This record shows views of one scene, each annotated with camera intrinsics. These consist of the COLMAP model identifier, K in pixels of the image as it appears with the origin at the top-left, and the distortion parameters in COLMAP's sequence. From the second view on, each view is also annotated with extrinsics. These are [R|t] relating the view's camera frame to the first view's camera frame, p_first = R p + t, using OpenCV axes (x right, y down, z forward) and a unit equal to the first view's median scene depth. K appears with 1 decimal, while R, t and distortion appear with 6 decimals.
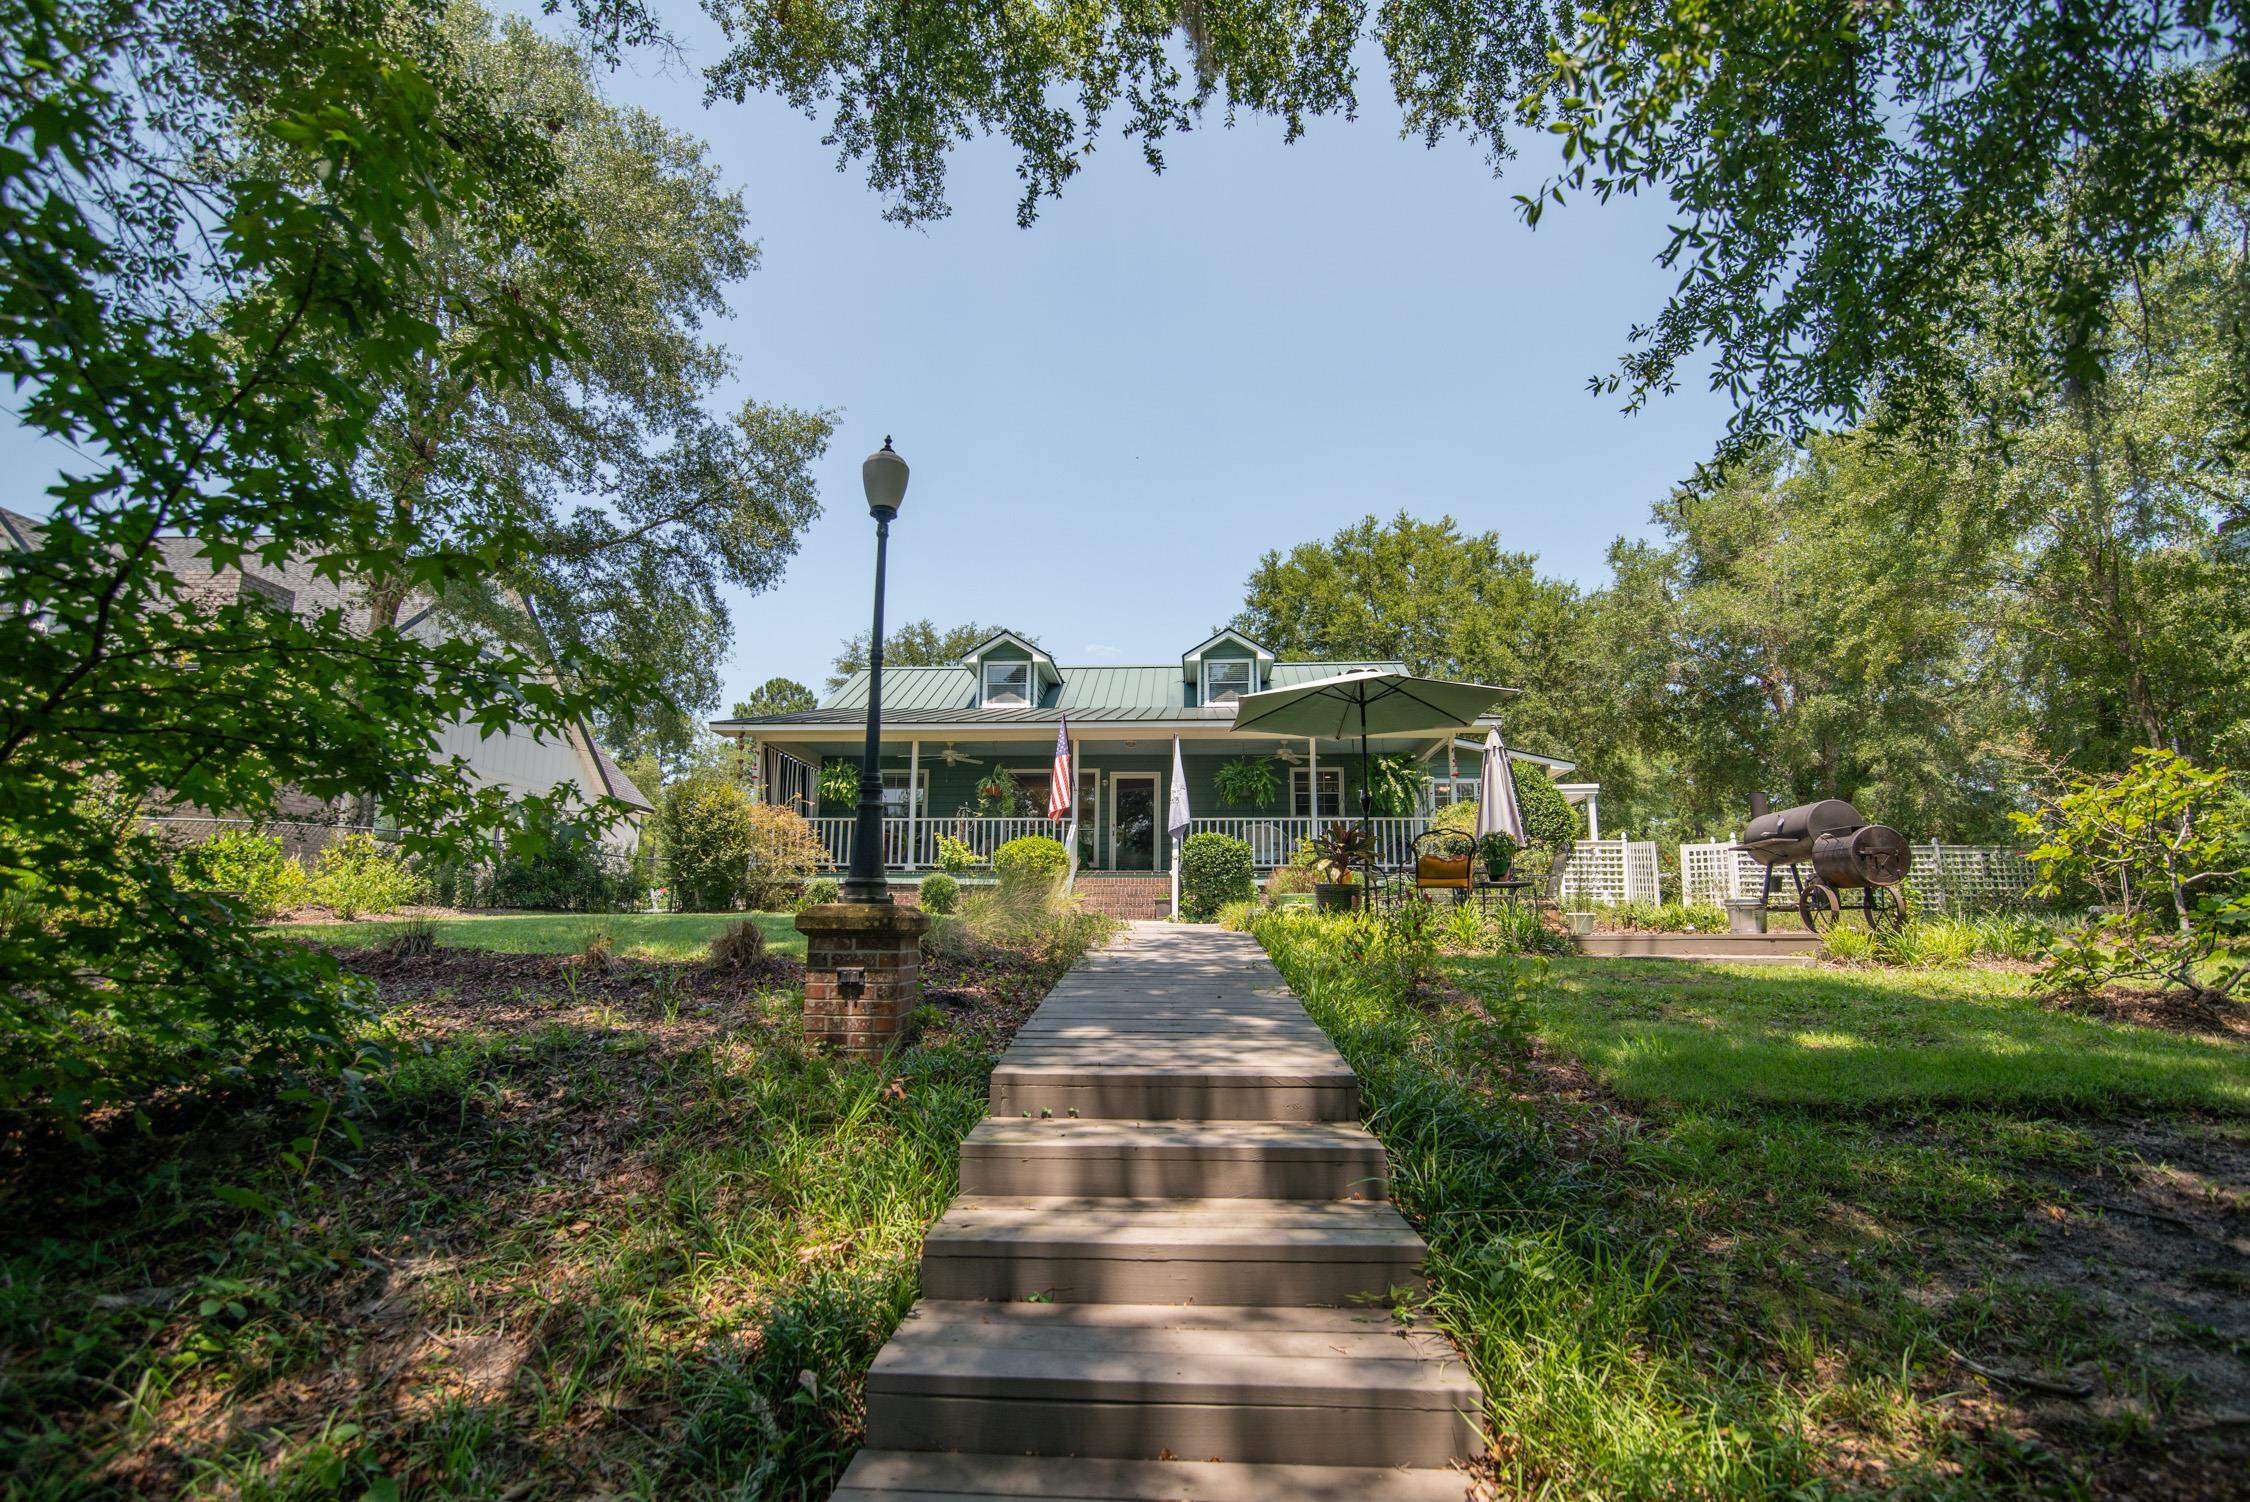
lens RADIAL K [[996.1, 0, 1125.0], [0, 996.1, 751.0], [0, 0, 1]] dist [-0.001027, -0.000019]
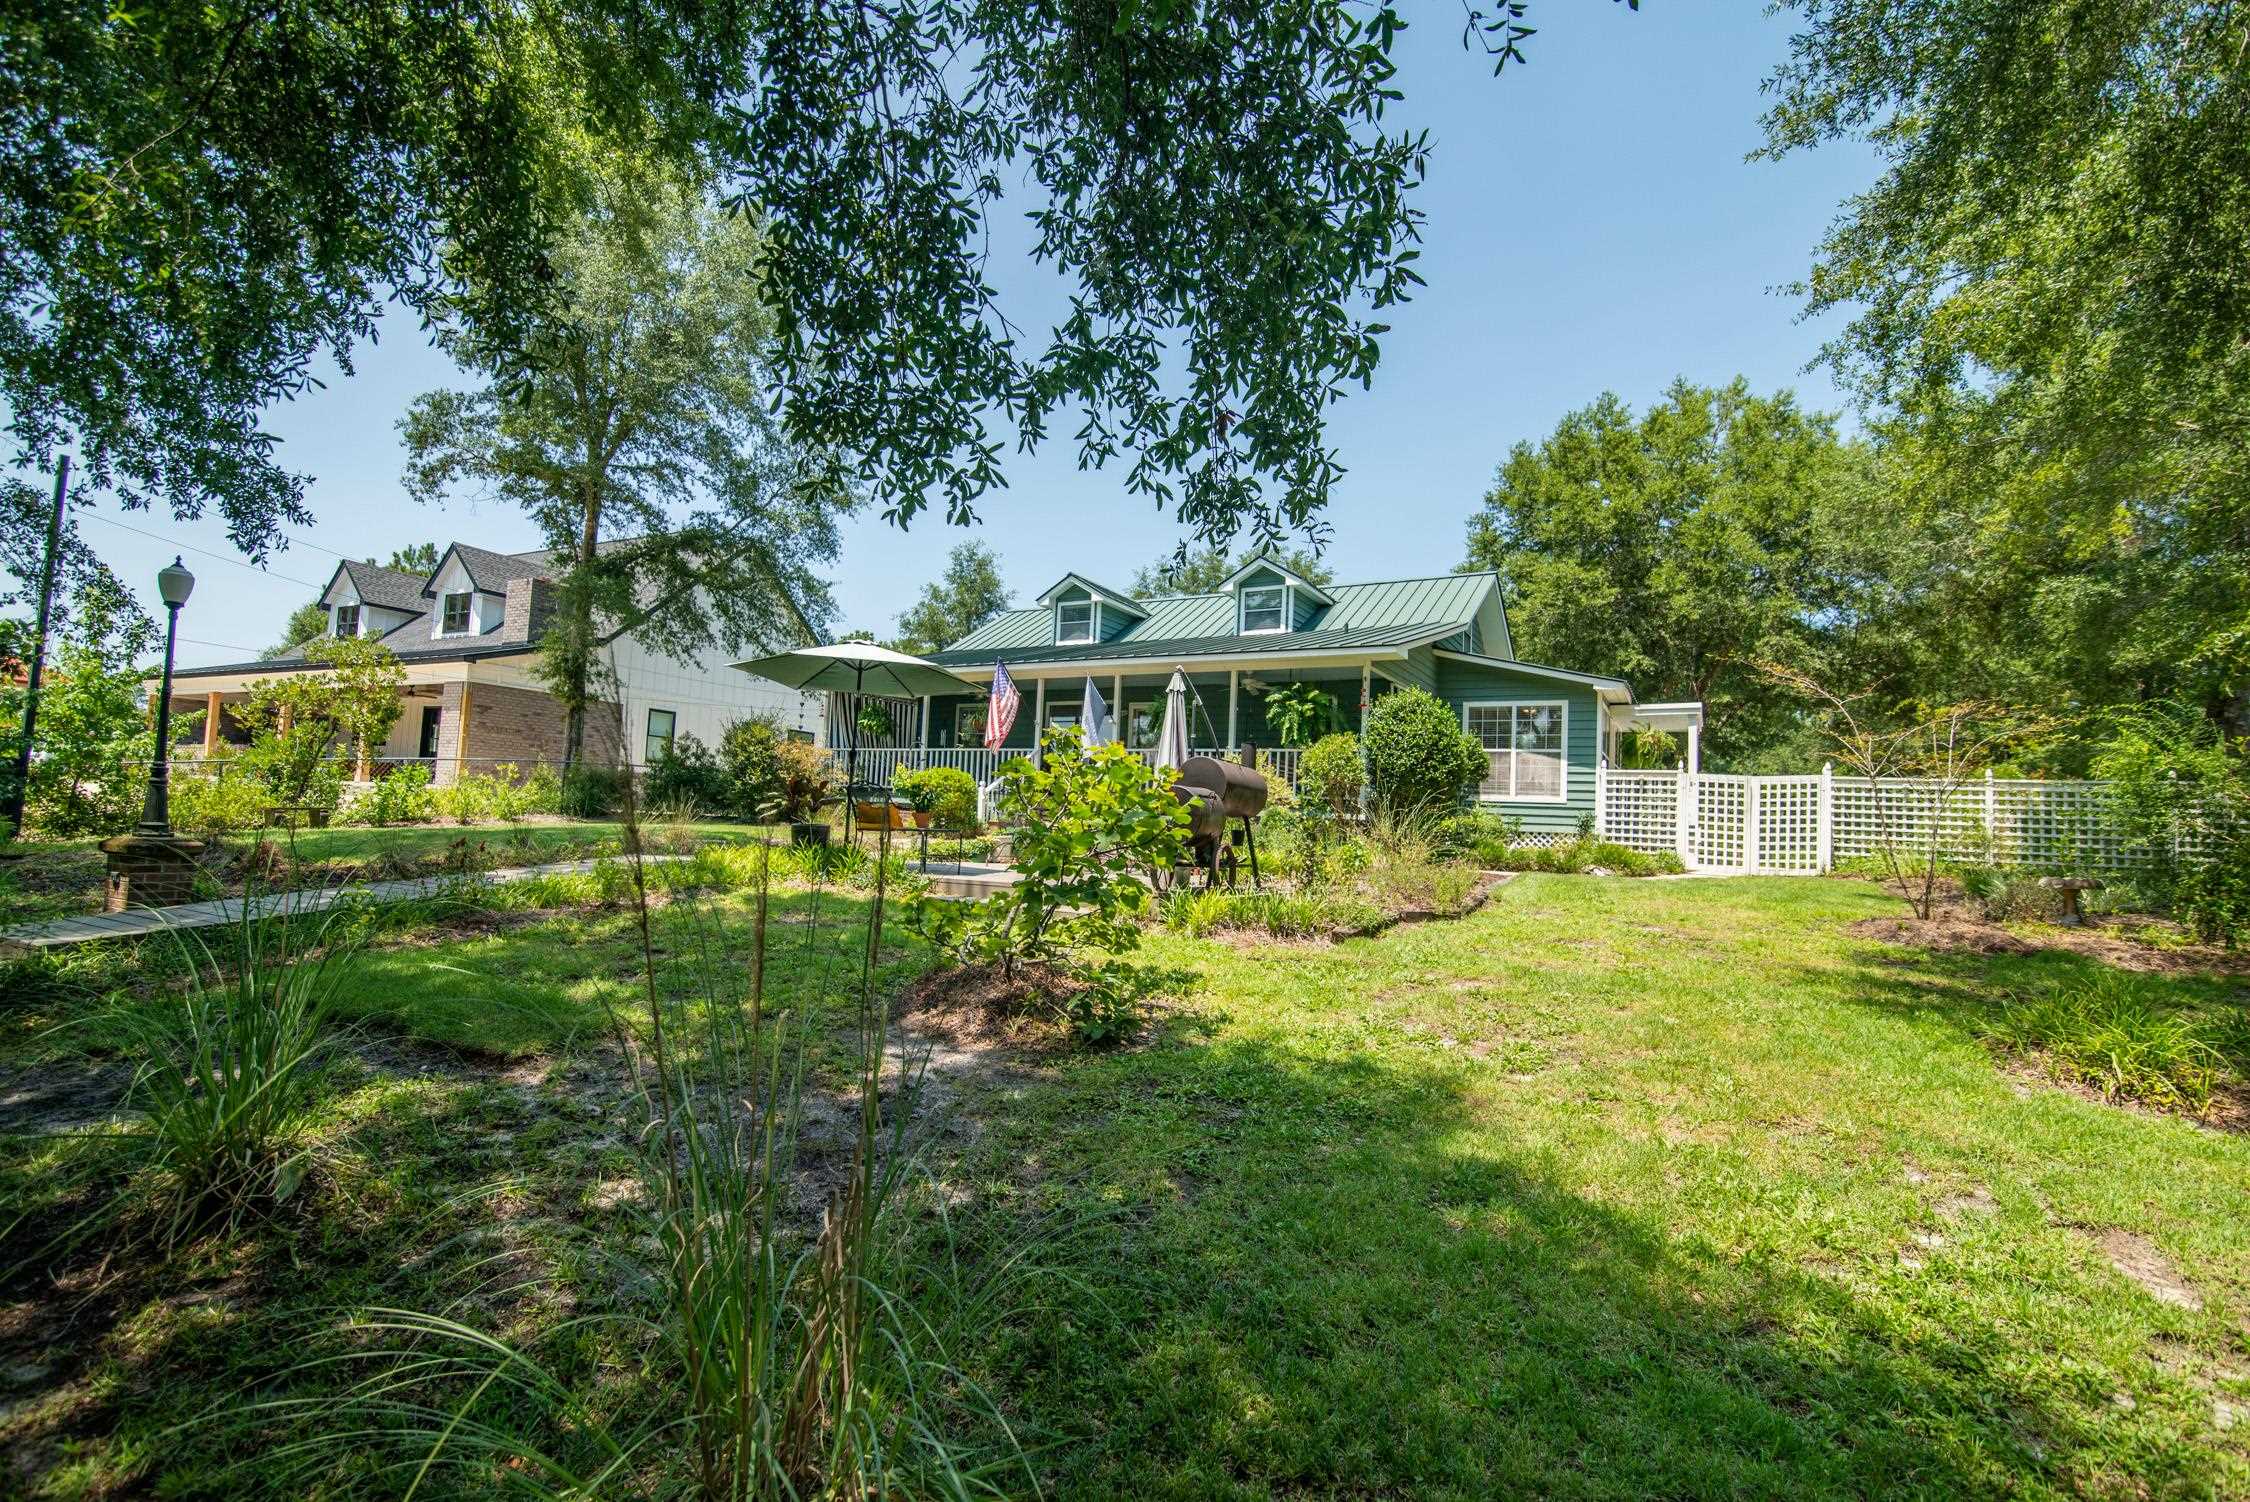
lens RADIAL K [[1030.6, 0, 1125.0], [0, 1030.6, 751.0], [0, 0, 1]] dist [-0.017517, 0.000807]
pose [[0.912942, -0.006950, -0.408031, 0.218580], [0.038045, 0.996950, 0.068141, -0.002367], [0.406313, -0.077733, 0.910422, -0.005396]]
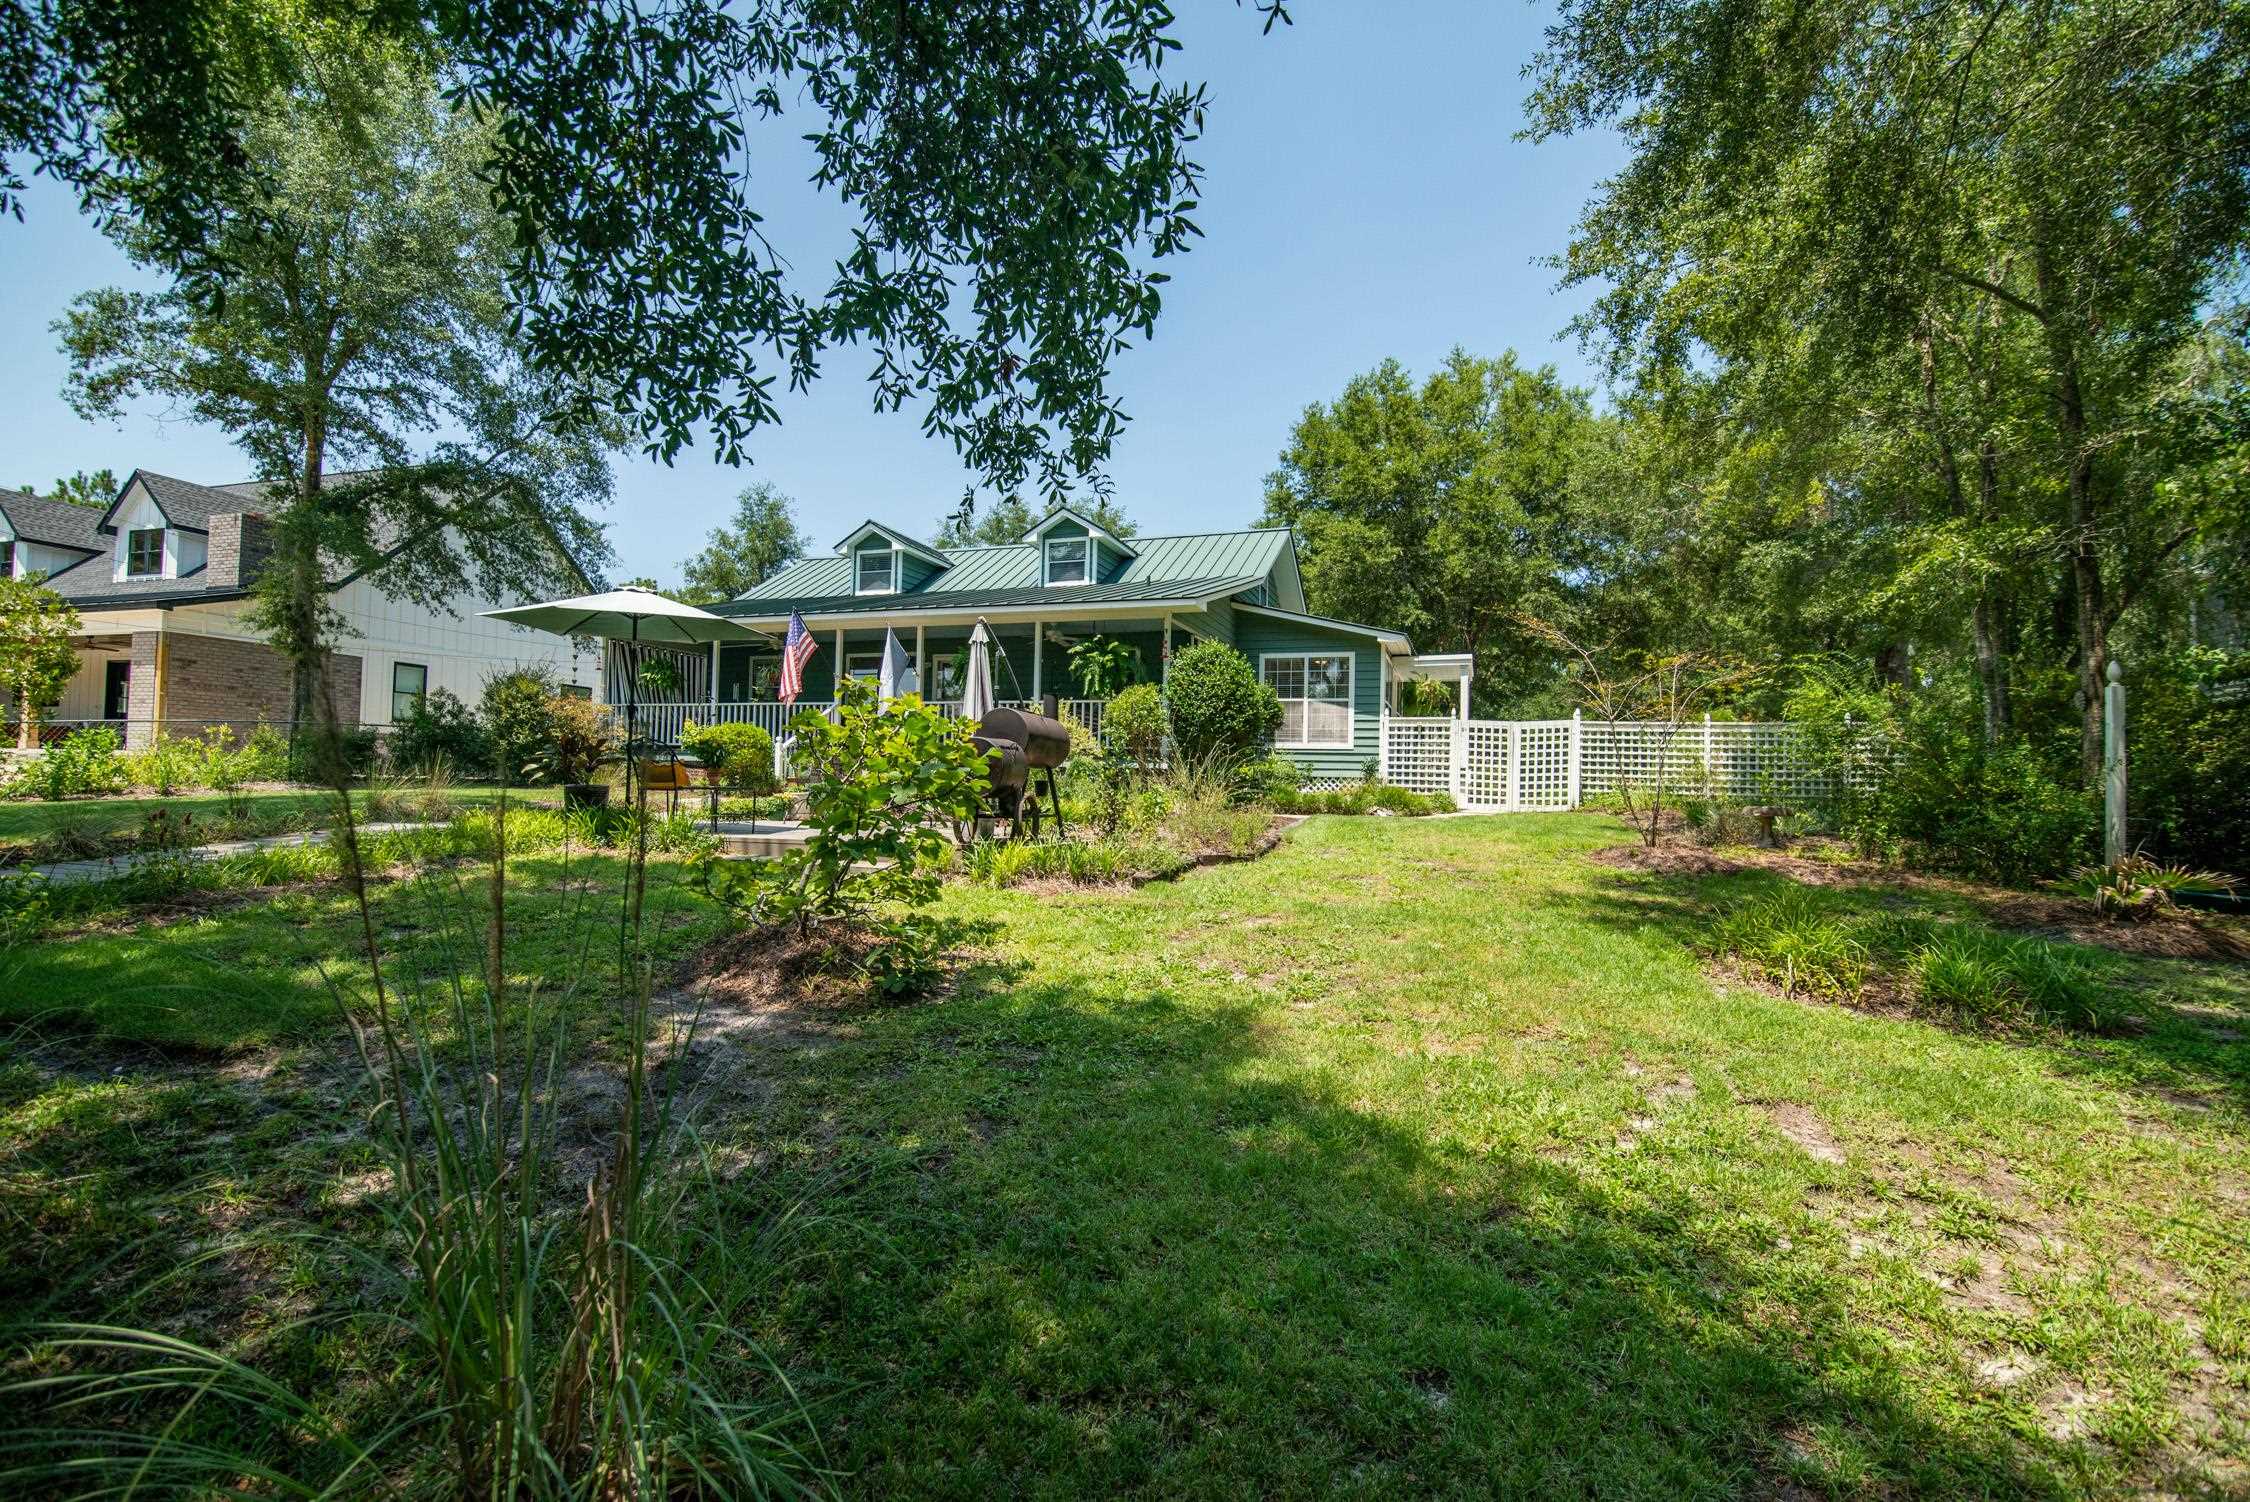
lens RADIAL K [[1029.2, 0, 1125.0], [0, 1029.2, 751.0], [0, 0, 1]] dist [-0.016496, 0.000315]
pose [[0.971892, -0.004636, -0.235381, 0.224635], [0.033931, 0.992126, 0.120561, -0.001240], [0.232968, -0.125159, 0.964397, -0.004589]]
